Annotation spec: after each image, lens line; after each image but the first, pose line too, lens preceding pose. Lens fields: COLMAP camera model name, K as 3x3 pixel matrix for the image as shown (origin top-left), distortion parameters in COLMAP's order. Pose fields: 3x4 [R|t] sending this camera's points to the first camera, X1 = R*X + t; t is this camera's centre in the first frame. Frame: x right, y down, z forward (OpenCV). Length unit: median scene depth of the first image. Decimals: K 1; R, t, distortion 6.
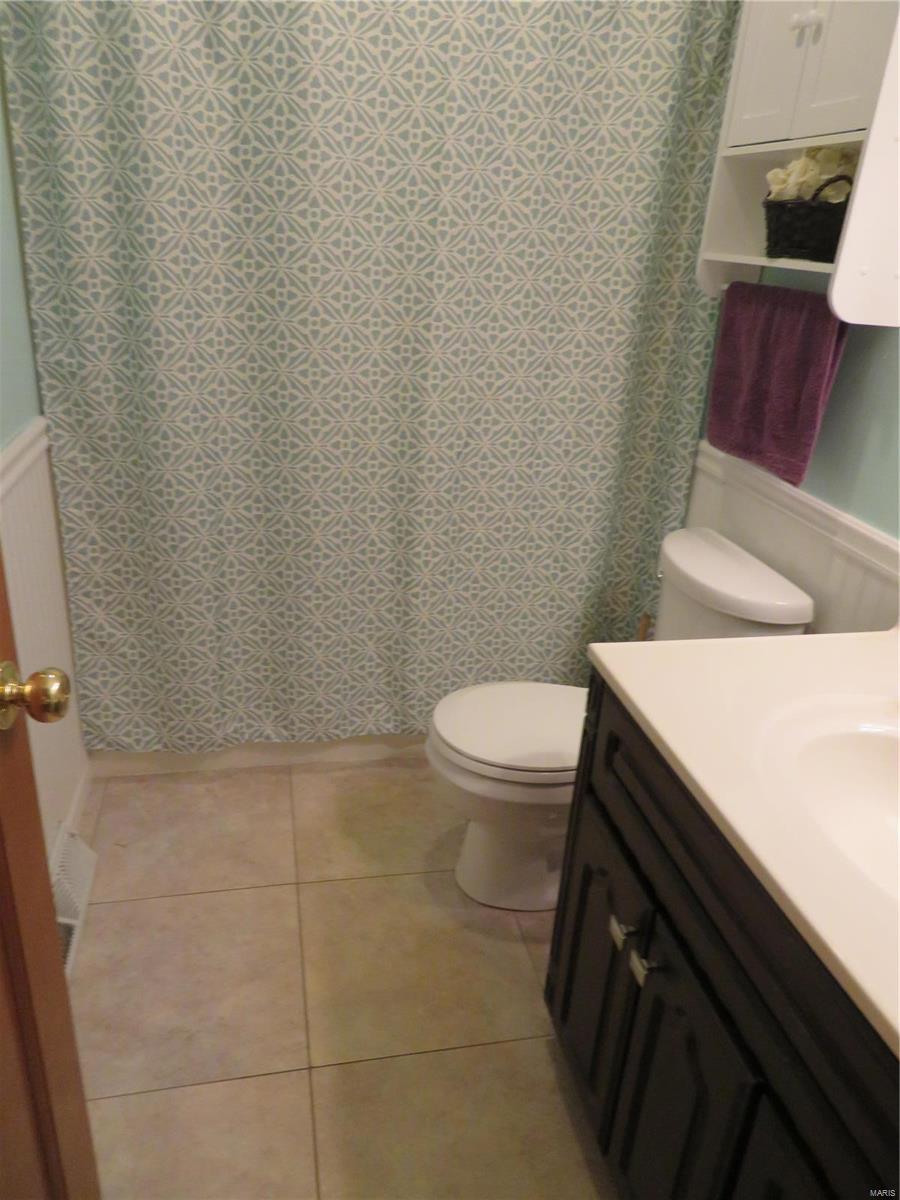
lens RADIAL K [[858.1, 0, 450.0], [0, 858.1, 600.0], [0, 0, 1]] dist [-0.008706, 0.000853]
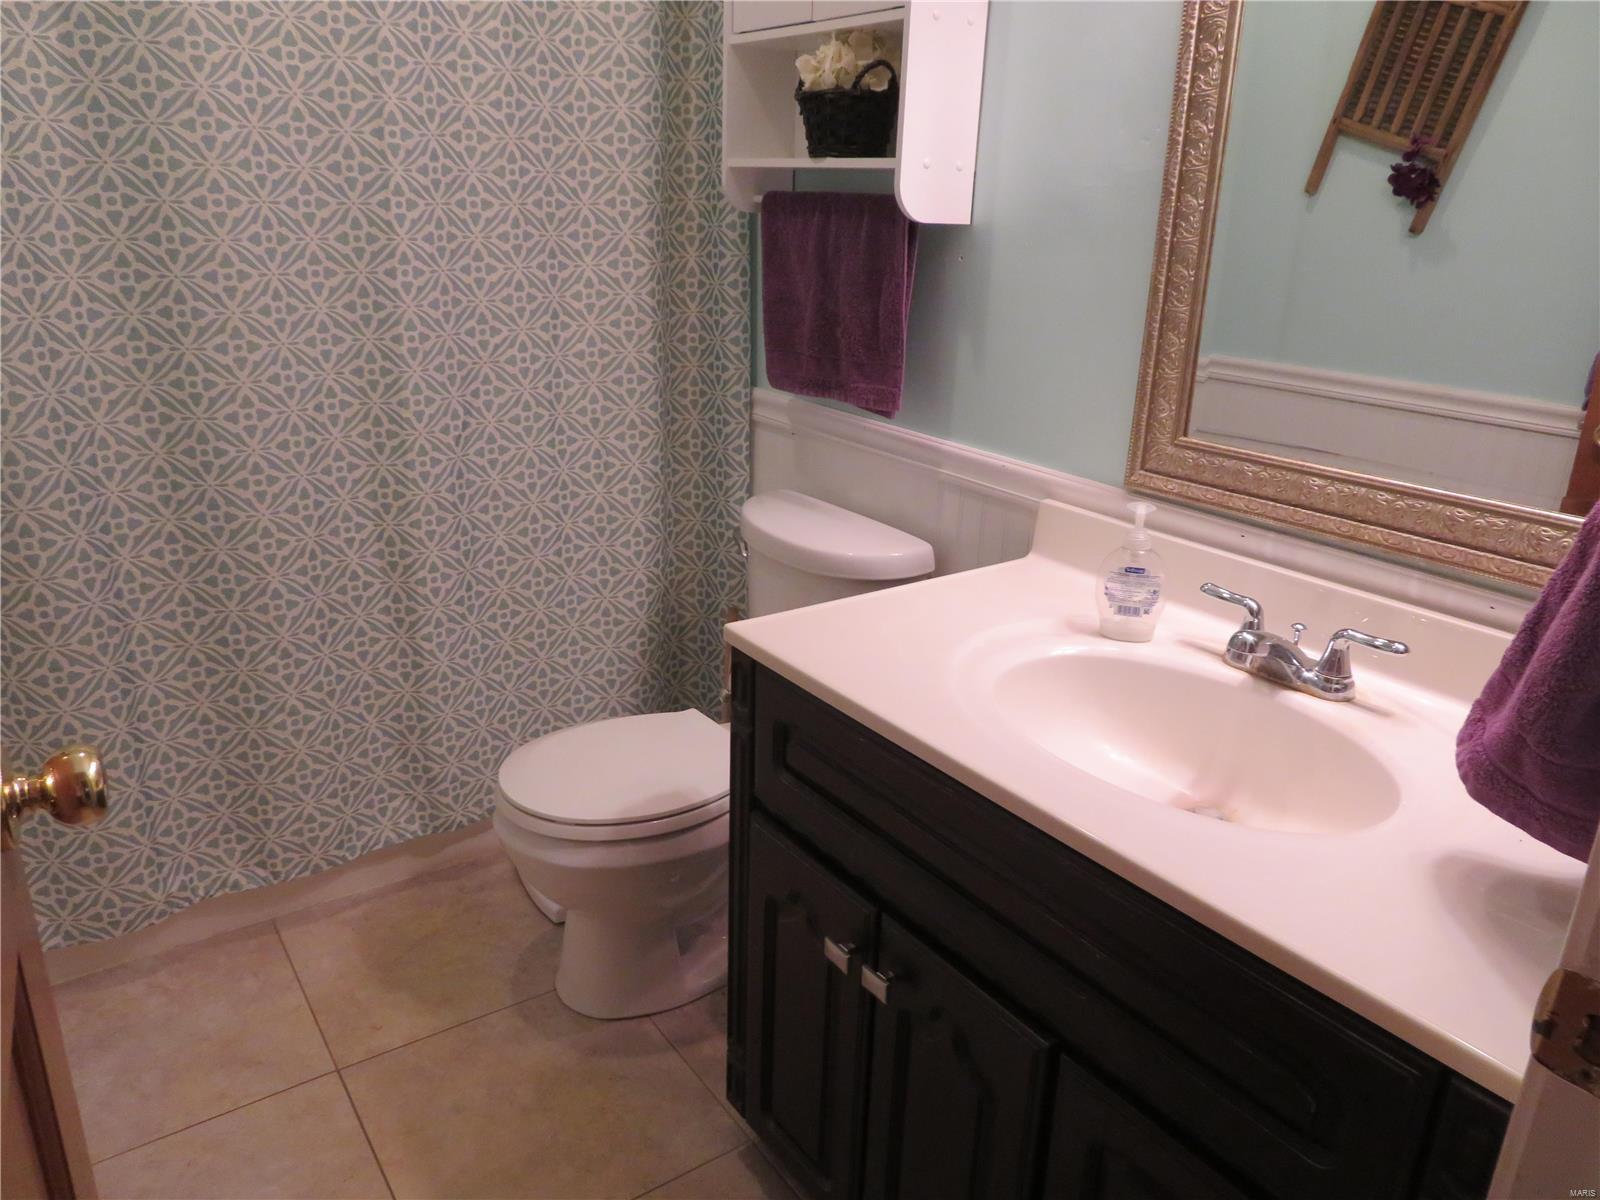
lens RADIAL K [[1154.2, 0, 772.7], [0, 1154.2, 602.4], [0, 0, 1]] dist [0.001709, -0.005478]
pose [[0.921570, -0.168223, 0.349872, -0.116075], [0.185618, 0.982483, -0.016532, 0.038599], [-0.340962, 0.080178, 0.936652, -0.024168]]
